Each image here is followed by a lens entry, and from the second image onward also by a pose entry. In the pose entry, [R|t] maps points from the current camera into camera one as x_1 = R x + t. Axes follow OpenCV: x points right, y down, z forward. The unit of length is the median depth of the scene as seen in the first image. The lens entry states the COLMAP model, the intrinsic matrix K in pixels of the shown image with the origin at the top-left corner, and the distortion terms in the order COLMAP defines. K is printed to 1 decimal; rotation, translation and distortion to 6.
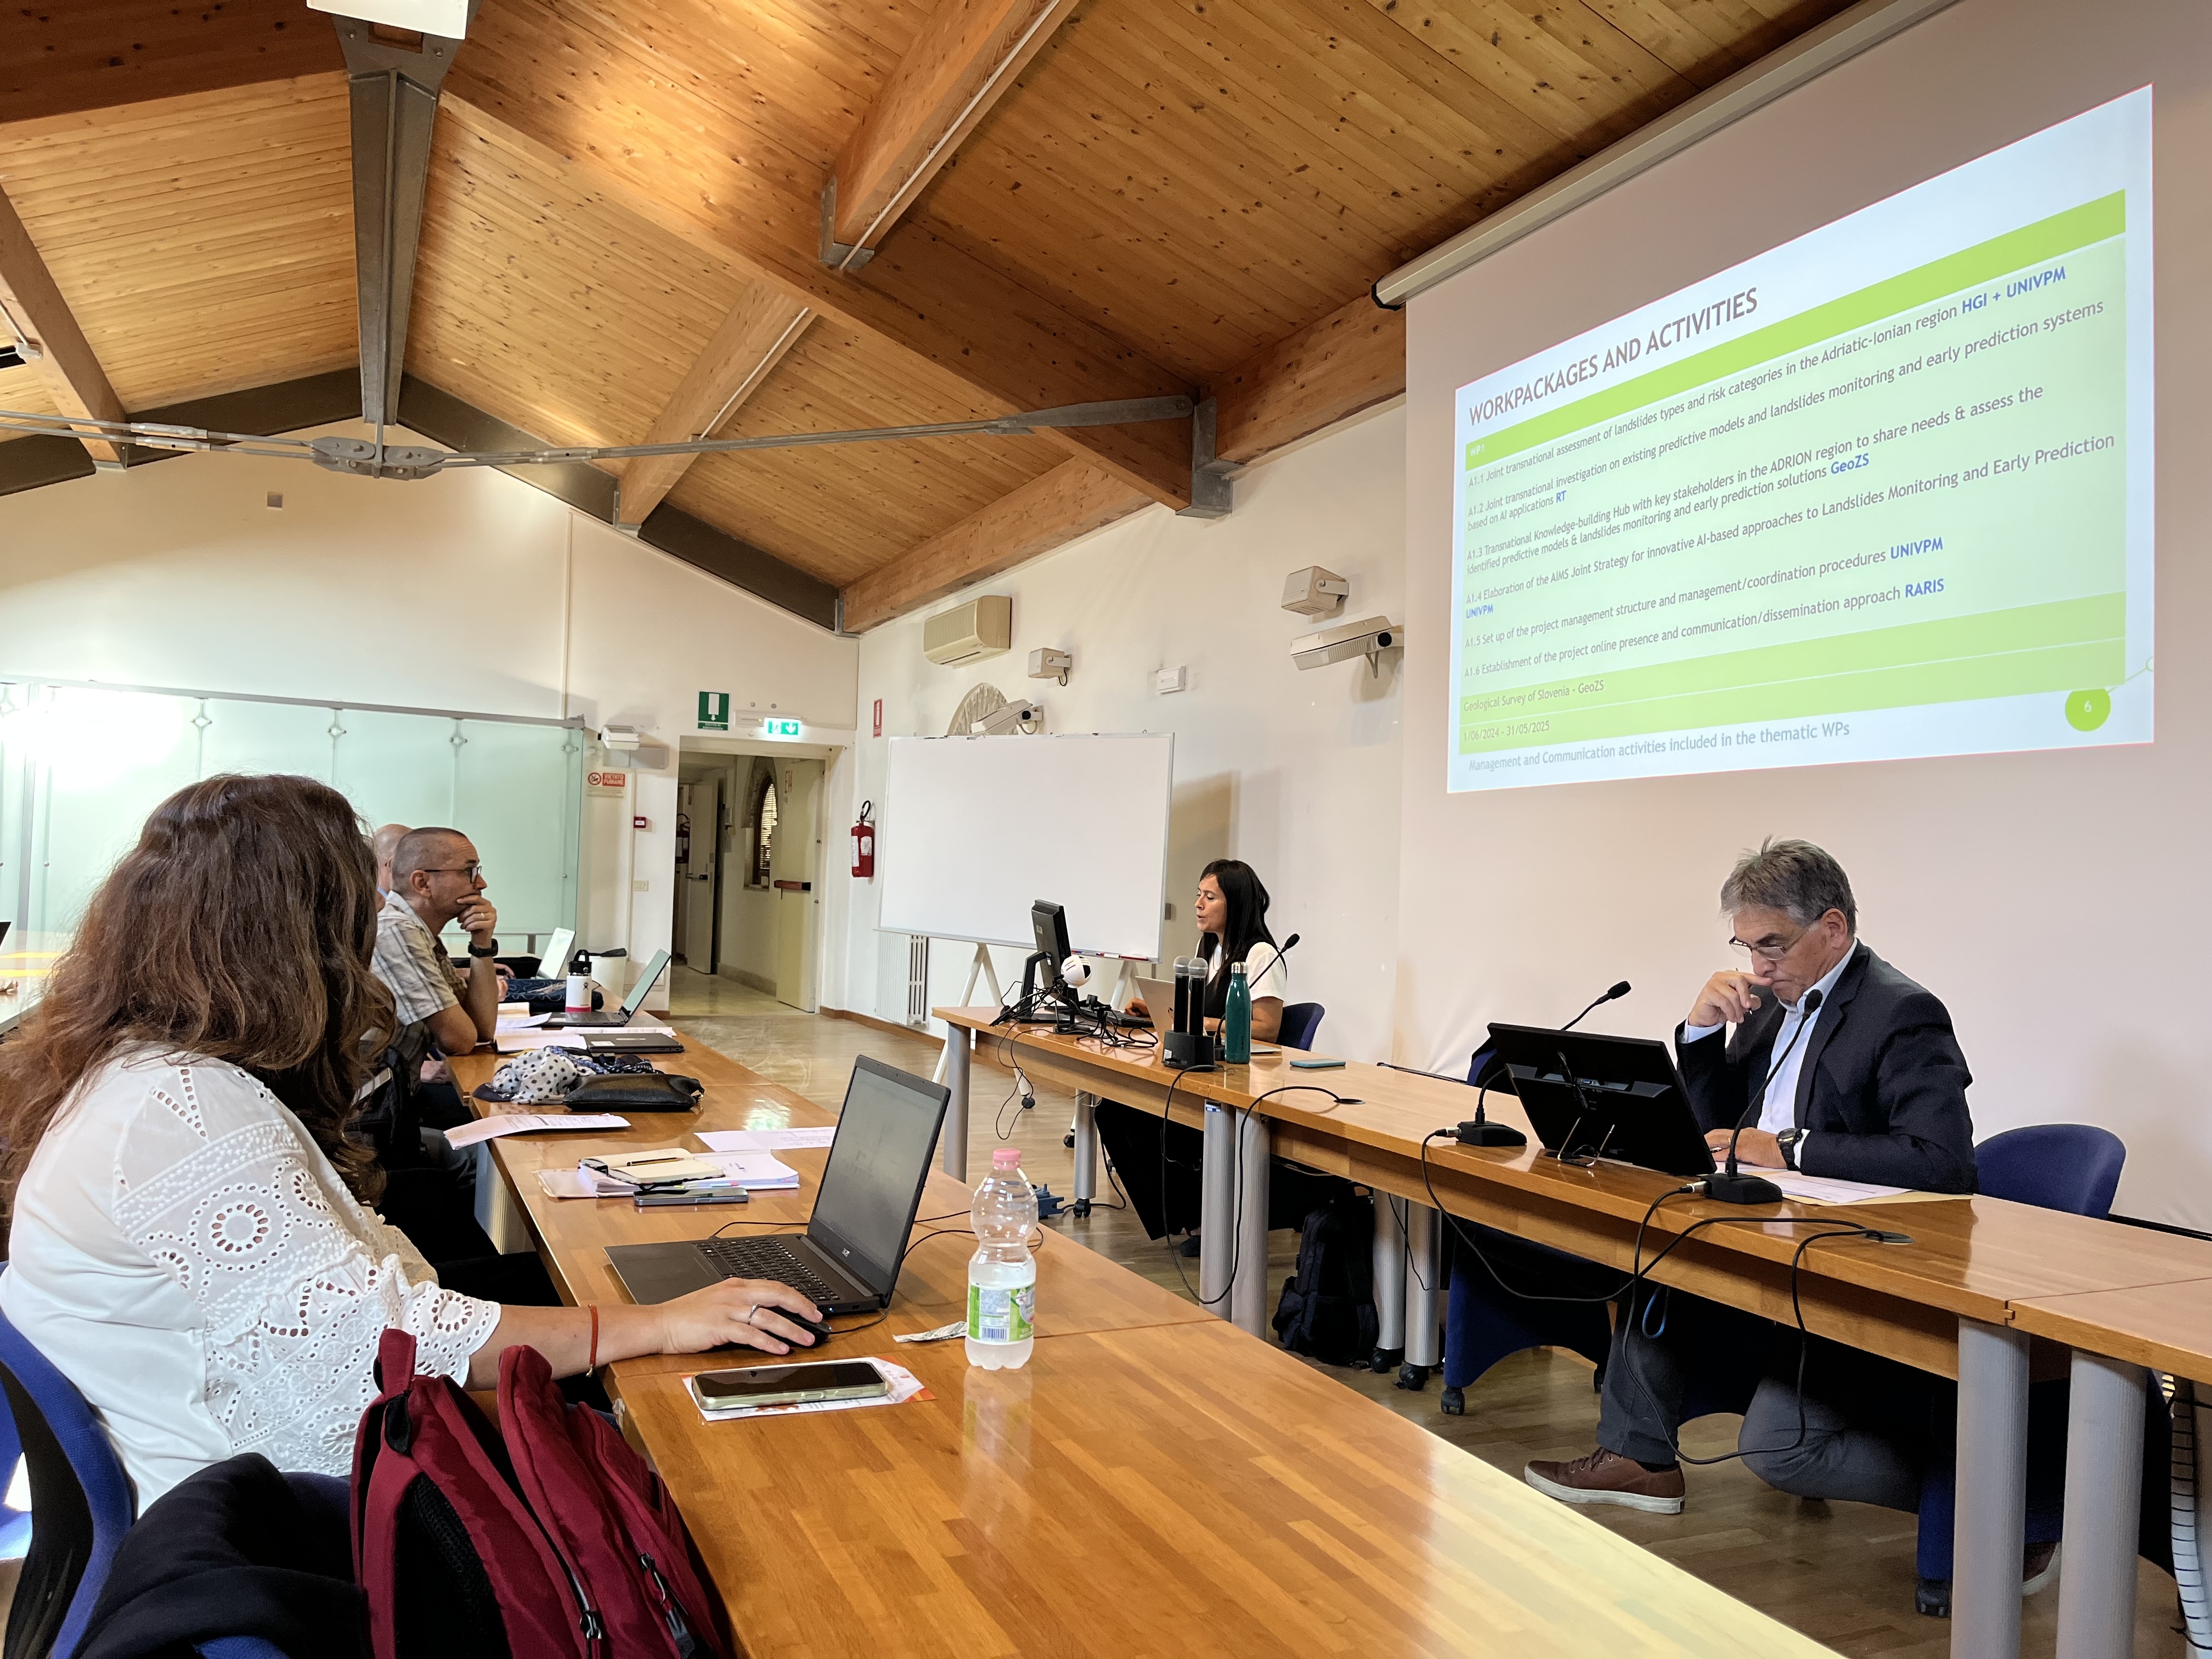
lens RADIAL K [[1665.1, 0, 1104.6], [0, 1665.1, 834.9], [0, 0, 1]] dist [-0.001025, -0.015729]
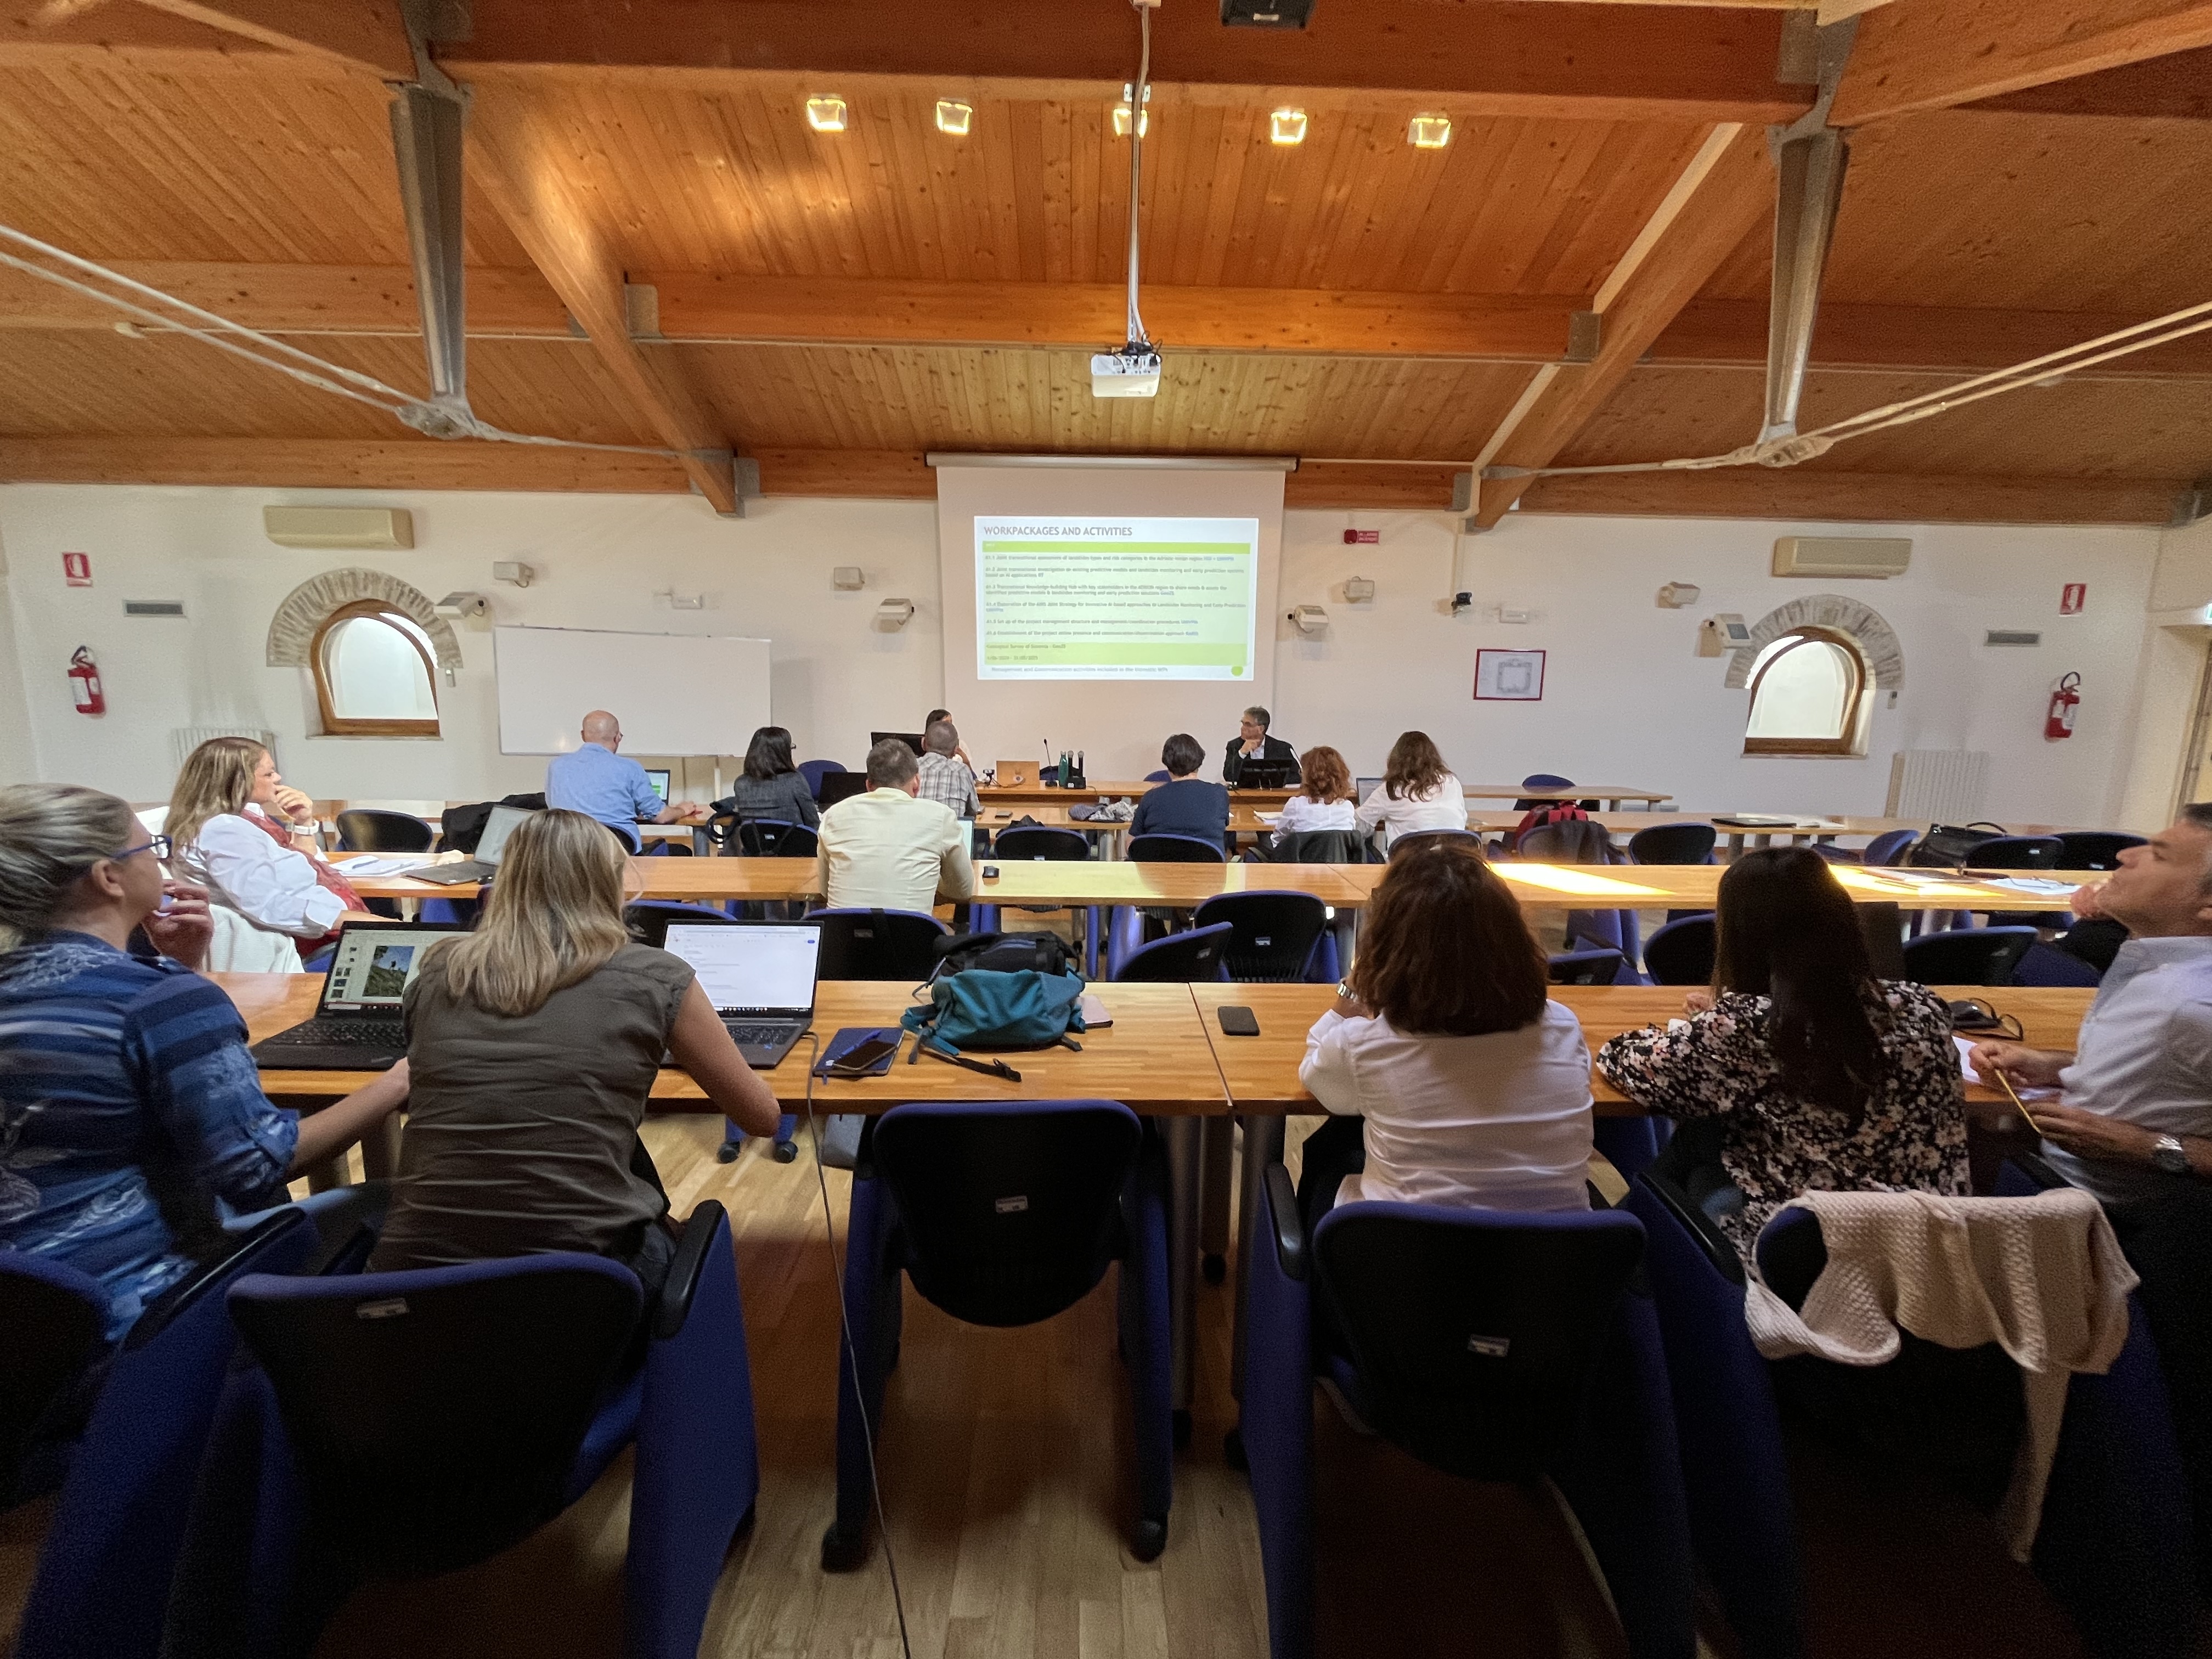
lens RADIAL K [[889.5, 0, 1106.0], [0, 889.5, 829.2], [0, 0, 1]] dist [-0.009839, 0.000218]
pose [[0.376926, -0.169542, 0.910594, -1.035161], [-0.023875, 0.981000, 0.192533, -0.068287], [-0.925936, -0.094312, 0.365717, 0.285476]]
